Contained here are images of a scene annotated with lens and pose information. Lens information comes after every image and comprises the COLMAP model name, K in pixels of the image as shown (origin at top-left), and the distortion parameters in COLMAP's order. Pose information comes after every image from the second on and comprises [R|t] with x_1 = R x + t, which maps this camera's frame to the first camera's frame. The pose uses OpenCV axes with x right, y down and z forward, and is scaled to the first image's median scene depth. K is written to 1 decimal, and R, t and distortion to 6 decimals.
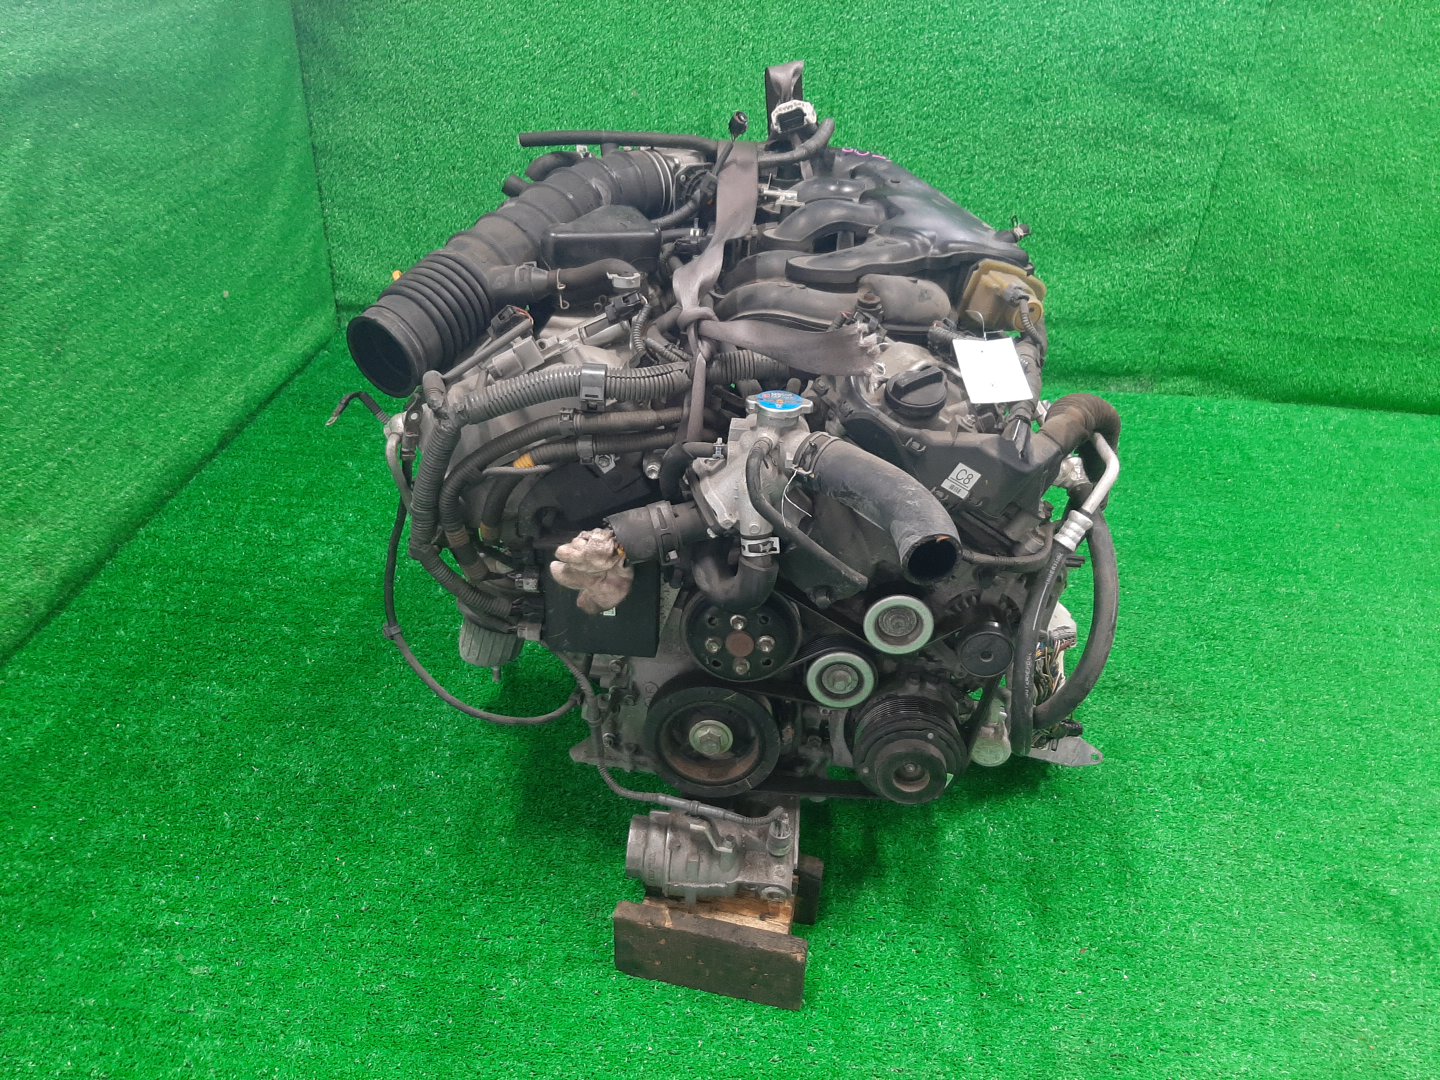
lens RADIAL K [[1109.7, 0, 718.3], [0, 1109.7, 539.9], [0, 0, 1]] dist [0.025864, -0.055947]
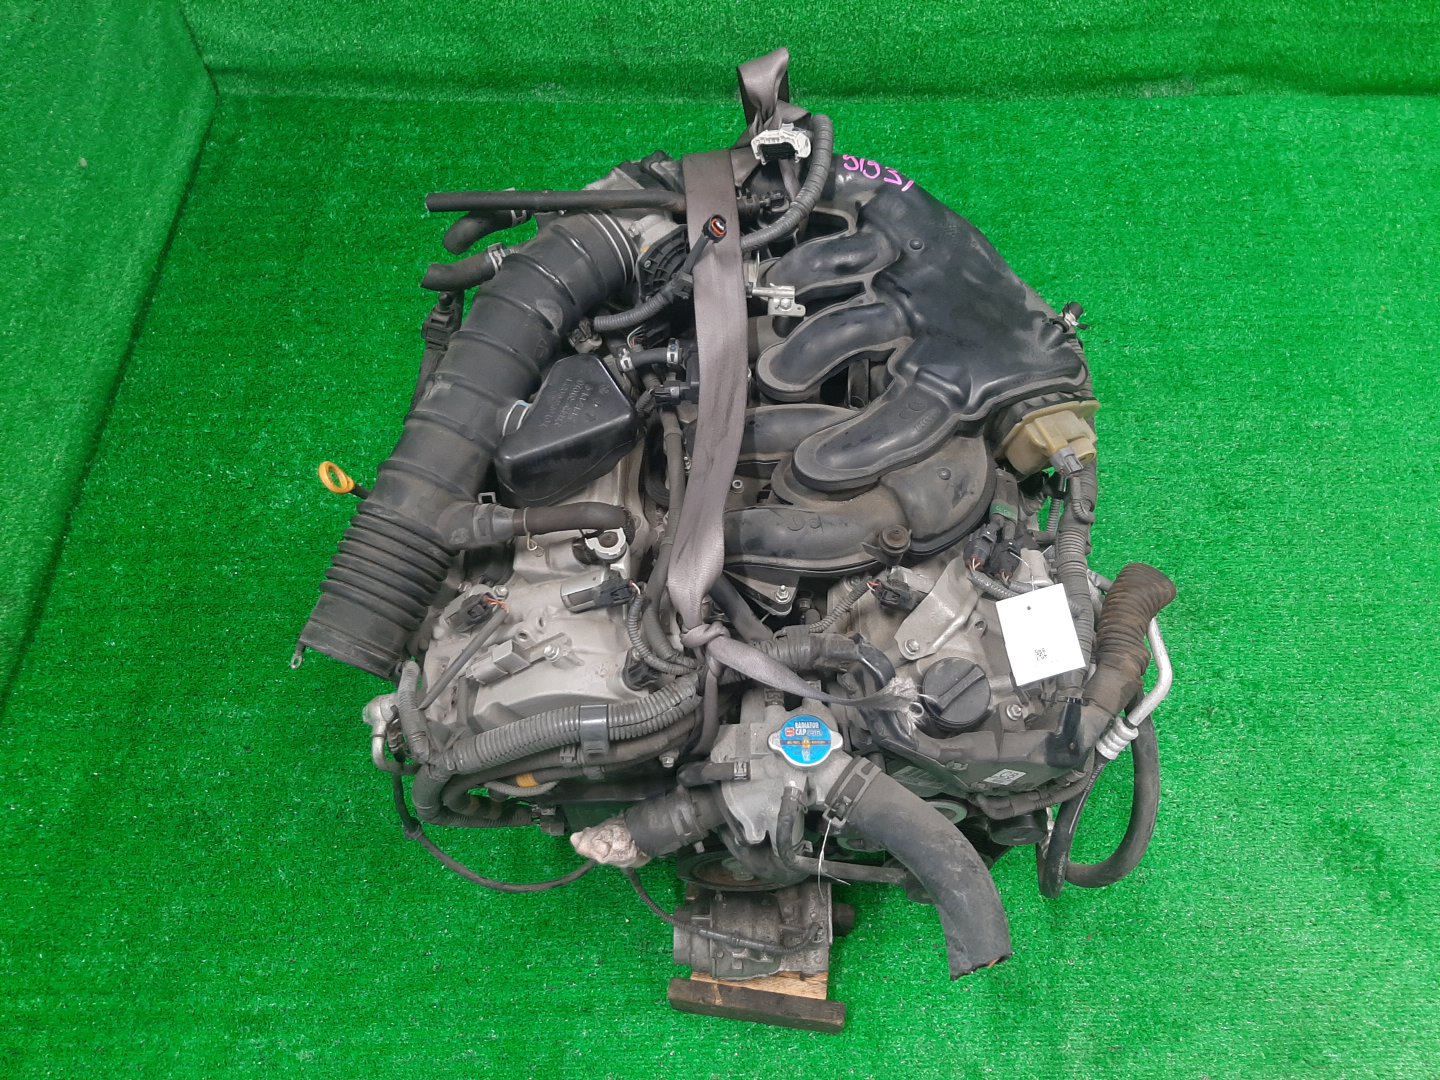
lens RADIAL K [[1109.7, 0, 720.4], [0, 1109.7, 544.8], [0, 0, 1]] dist [0.025864, -0.055947]
pose [[0.995482, -0.094843, -0.004464, 0.004137], [0.086245, 0.883570, 0.460289, -0.491478], [-0.039711, -0.458594, 0.887758, 0.201212]]
